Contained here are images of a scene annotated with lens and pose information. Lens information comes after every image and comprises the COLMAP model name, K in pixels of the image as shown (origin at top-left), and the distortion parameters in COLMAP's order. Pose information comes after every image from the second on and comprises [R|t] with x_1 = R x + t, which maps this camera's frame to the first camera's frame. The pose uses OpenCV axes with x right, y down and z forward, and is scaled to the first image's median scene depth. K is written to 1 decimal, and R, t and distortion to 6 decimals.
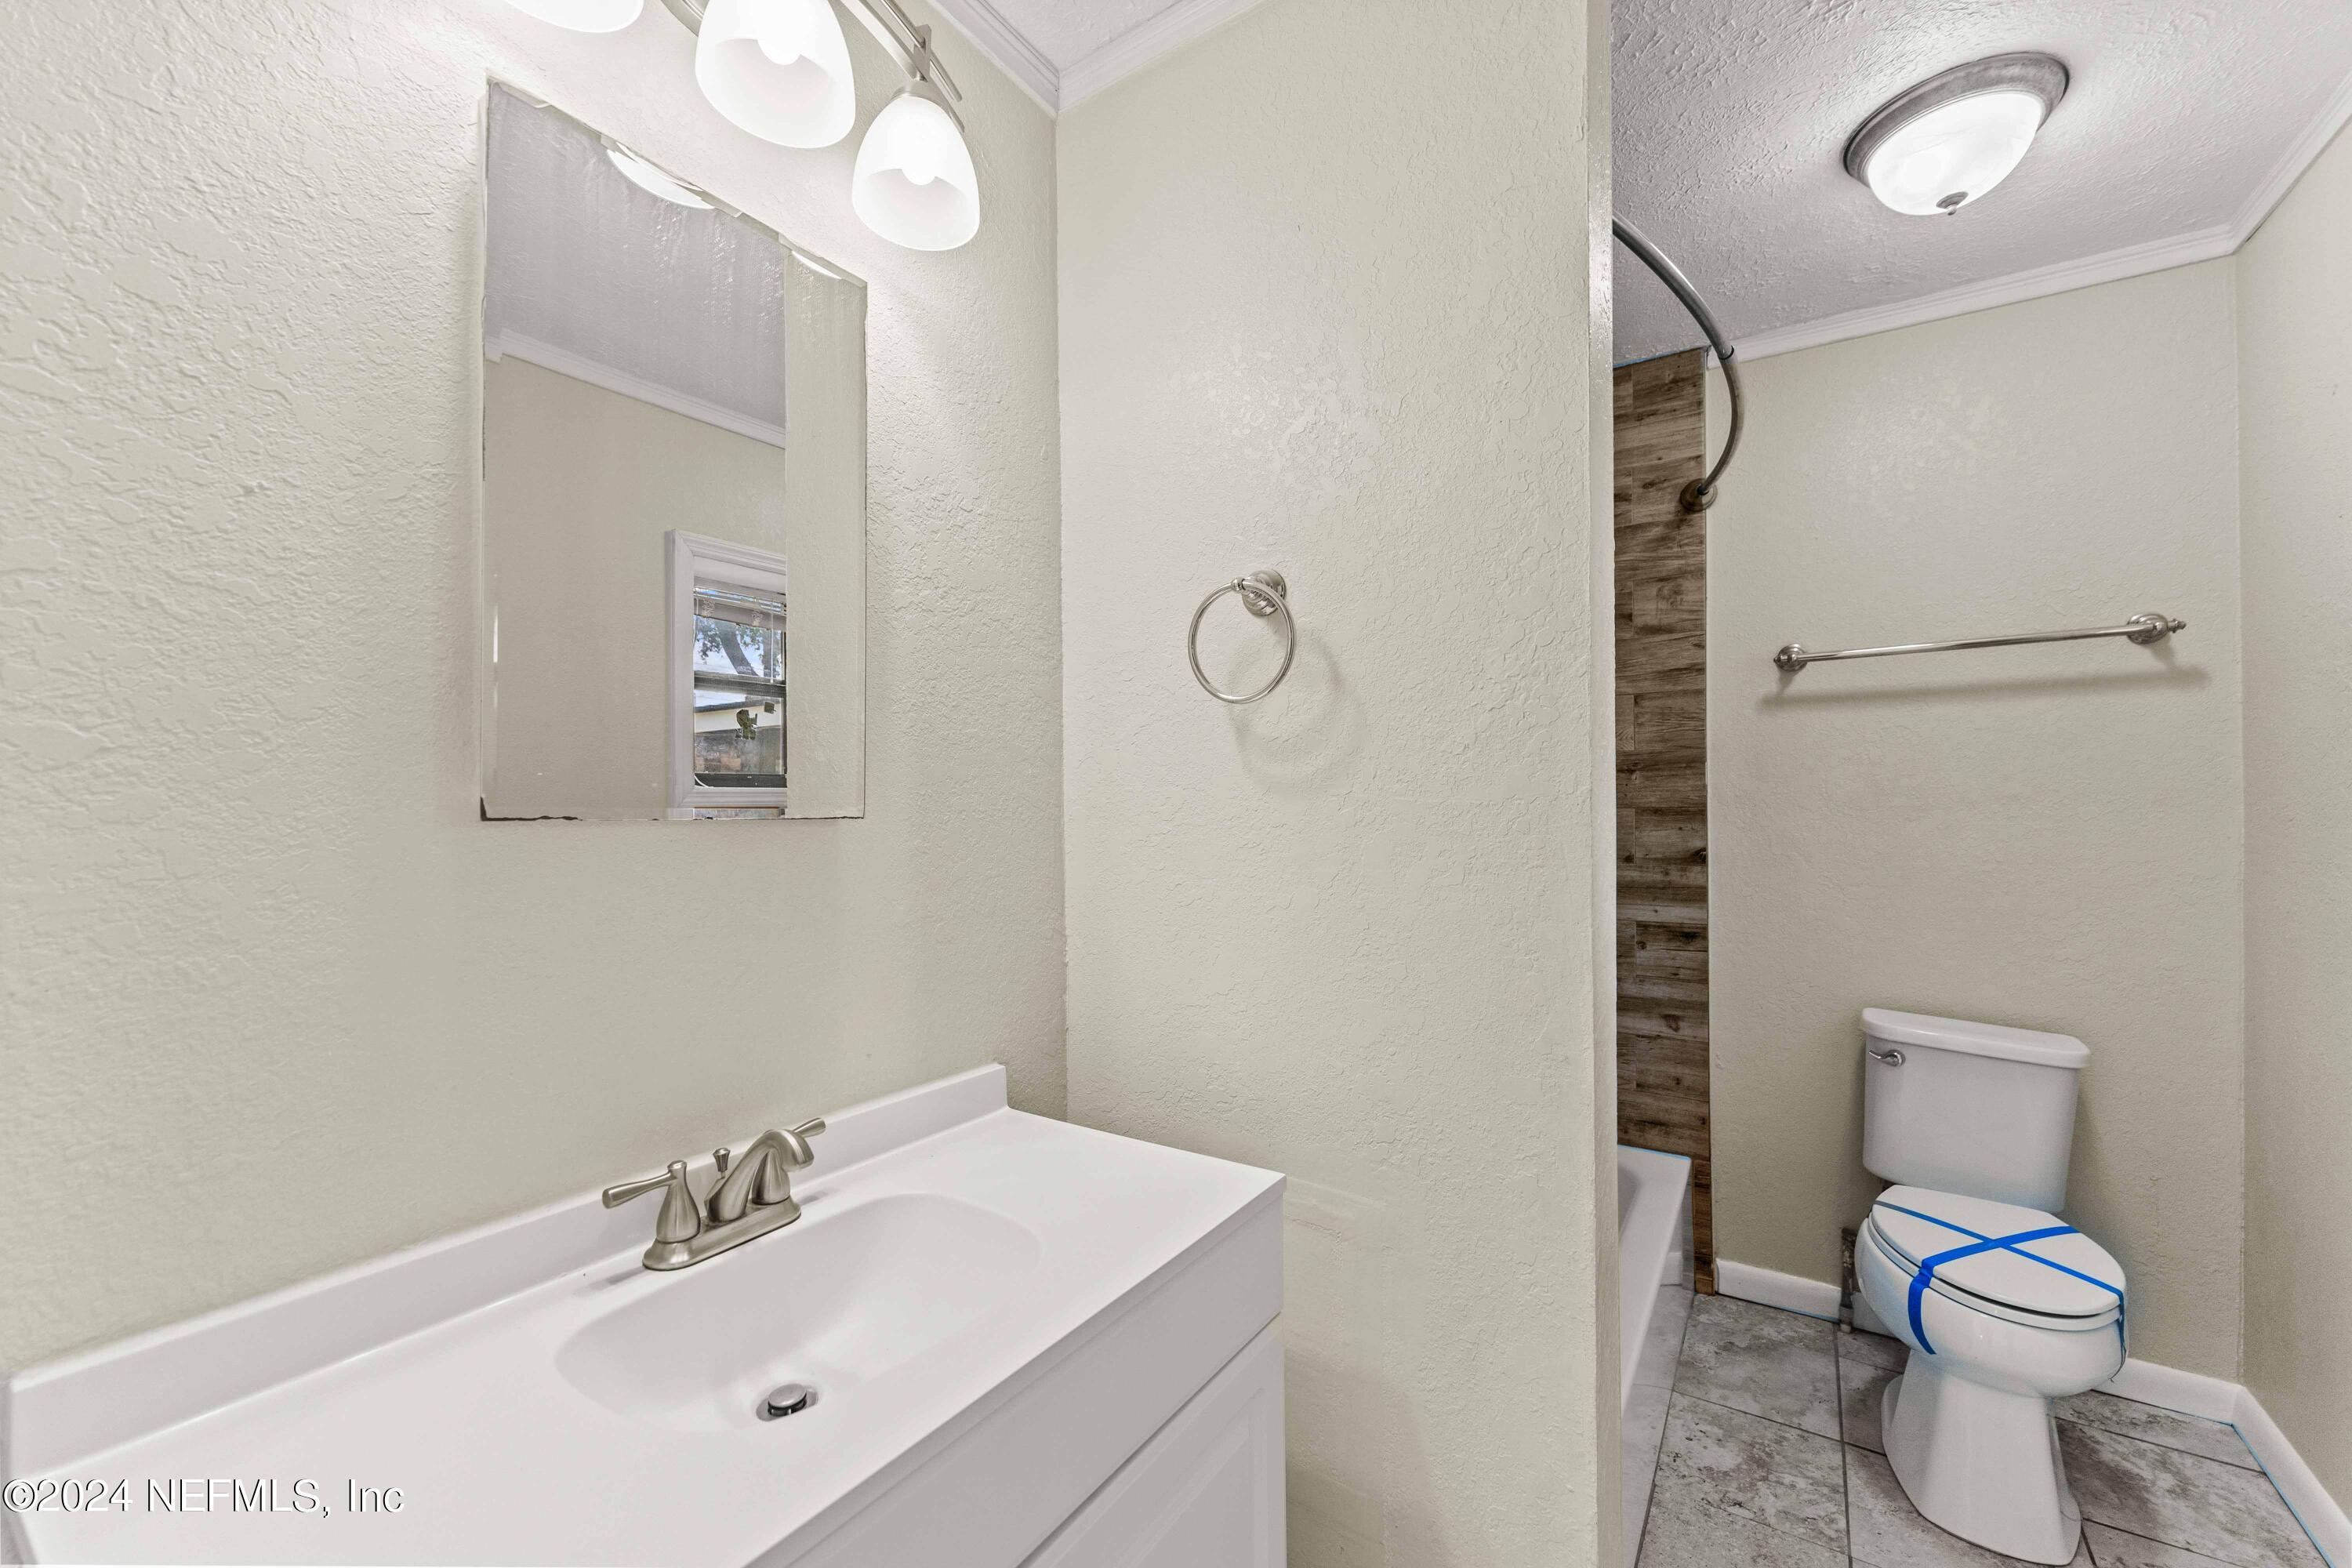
lens RADIAL K [[938.7, 0, 1172.6], [0, 938.7, 800.1], [0, 0, 1]] dist [-0.001719, 0.000105]
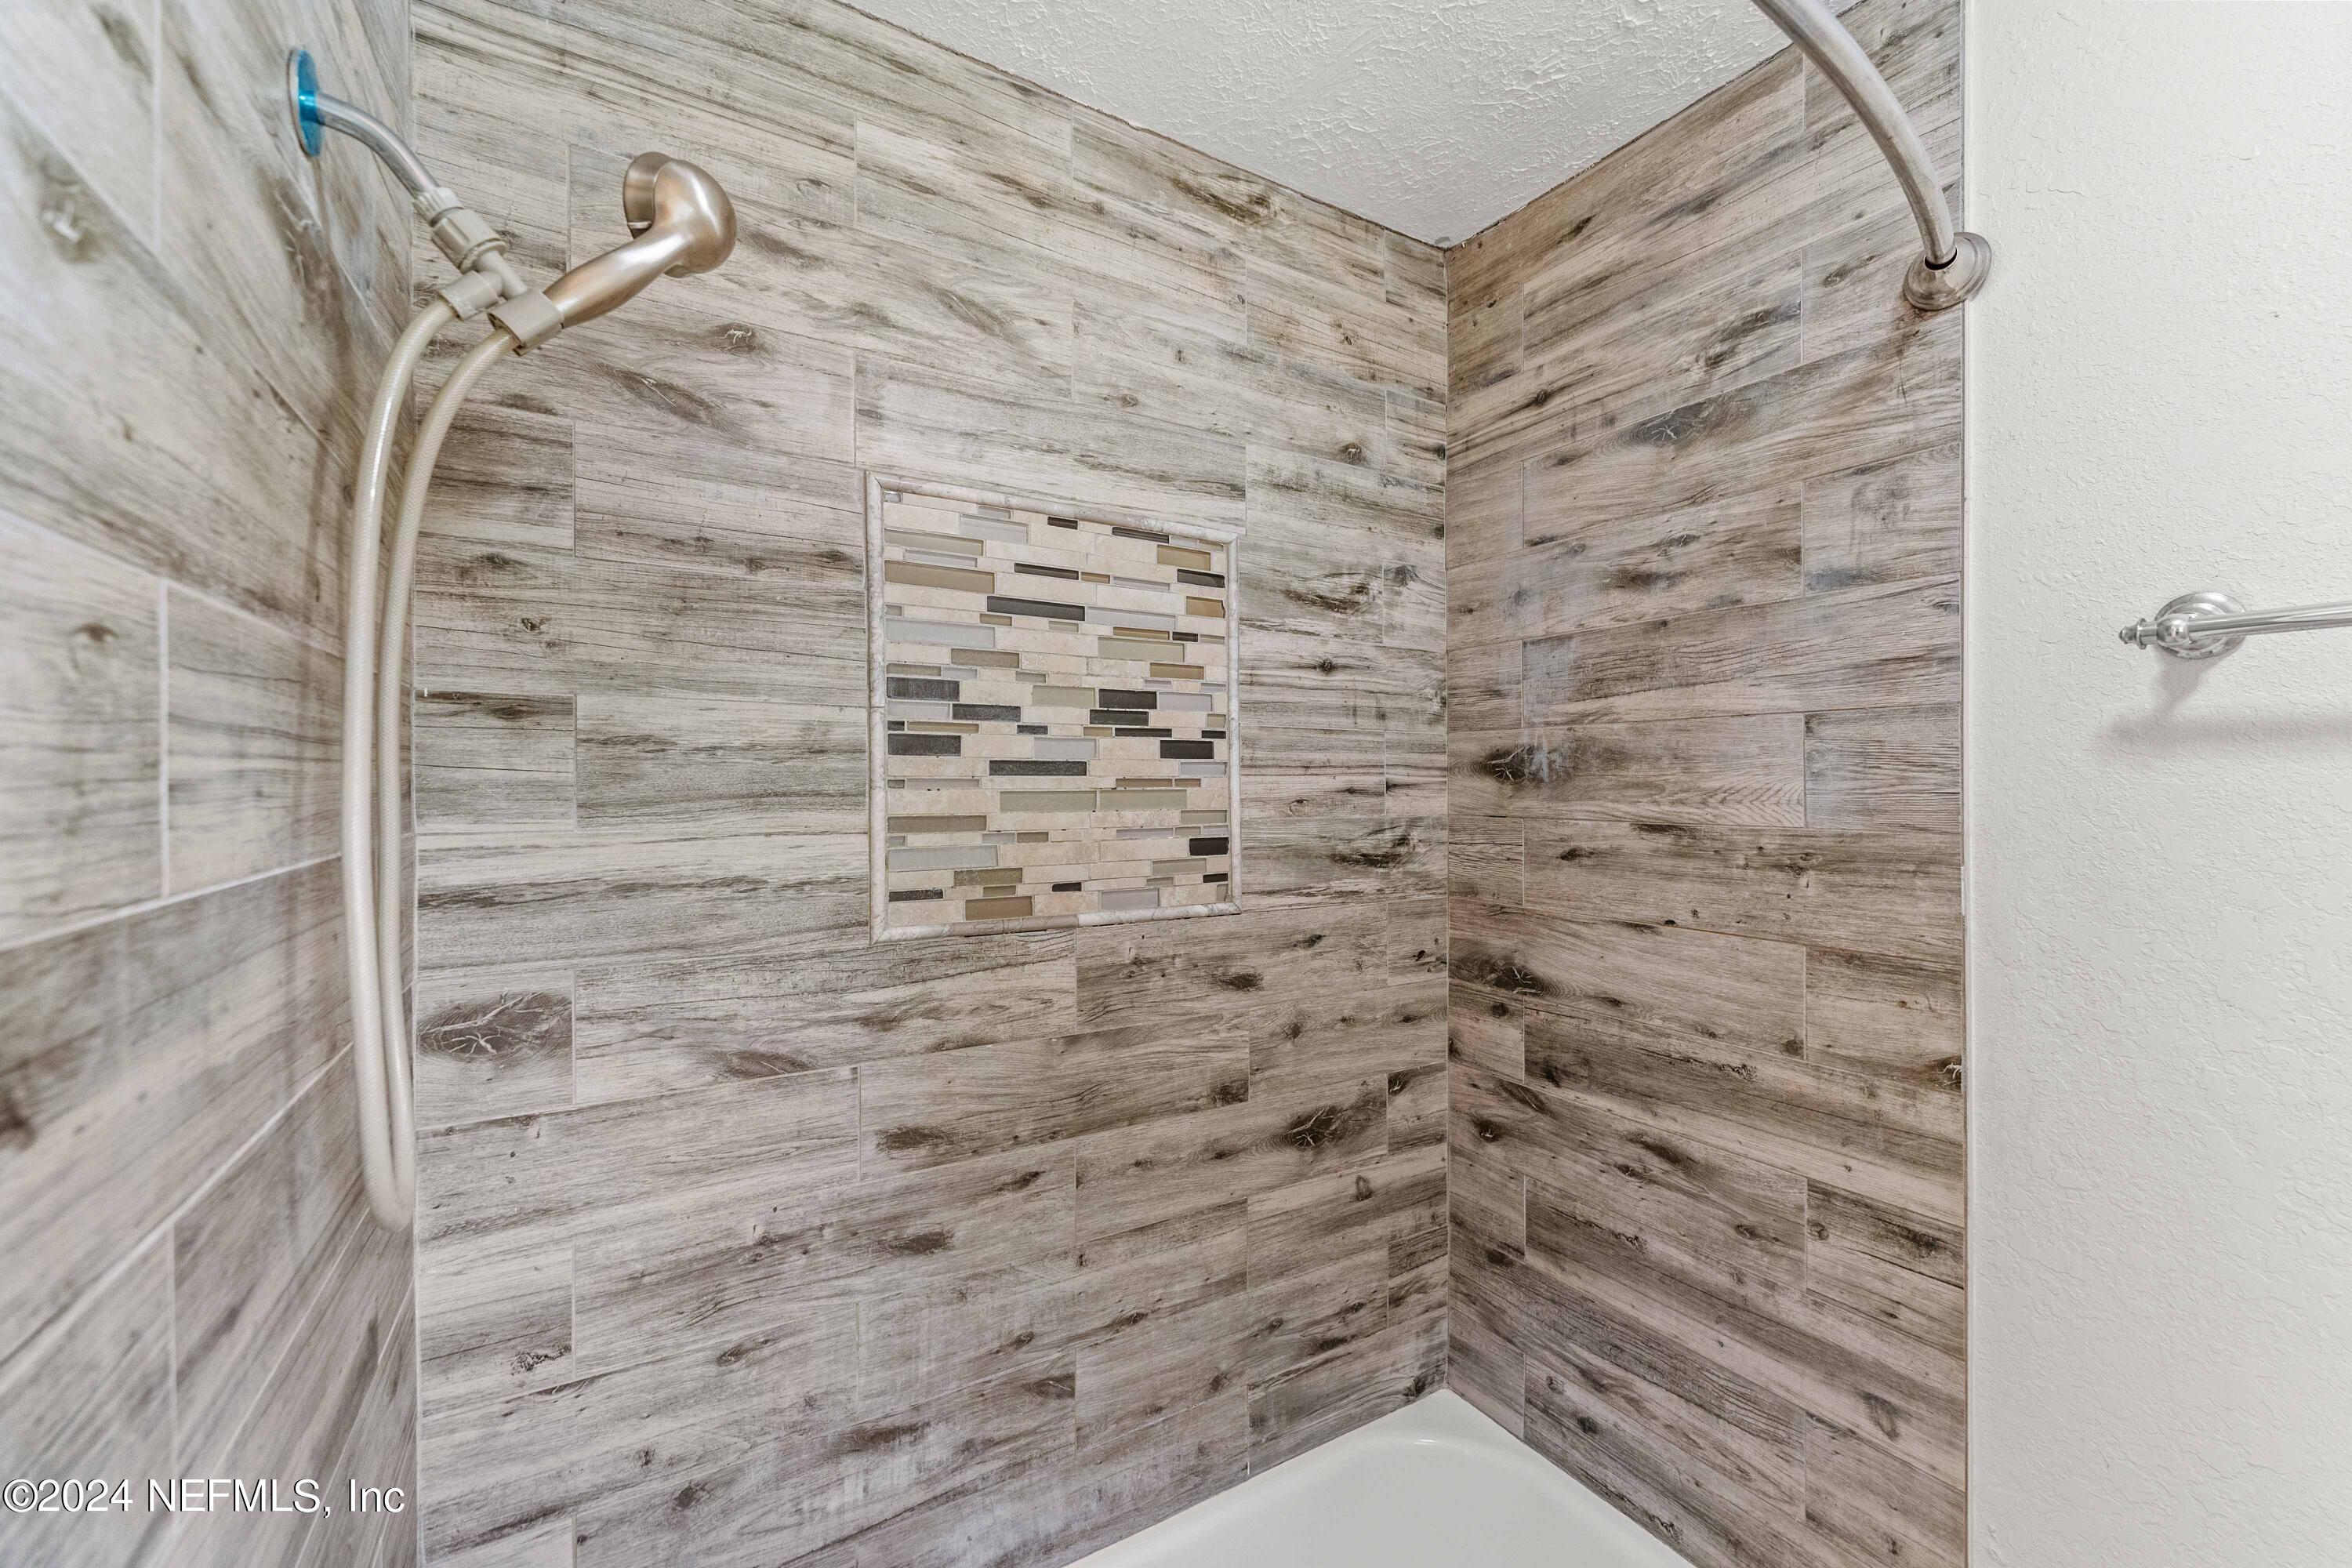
lens RADIAL K [[938.7, 0, 1175.6], [0, 938.7, 769.2], [0, 0, 1]] dist [-0.001719, 0.000105]
pose [[0.901300, 0.004364, -0.433174, 0.417945], [-0.005148, 0.999987, -0.000637, -0.083092], [0.433165, 0.002804, 0.901310, 0.428124]]
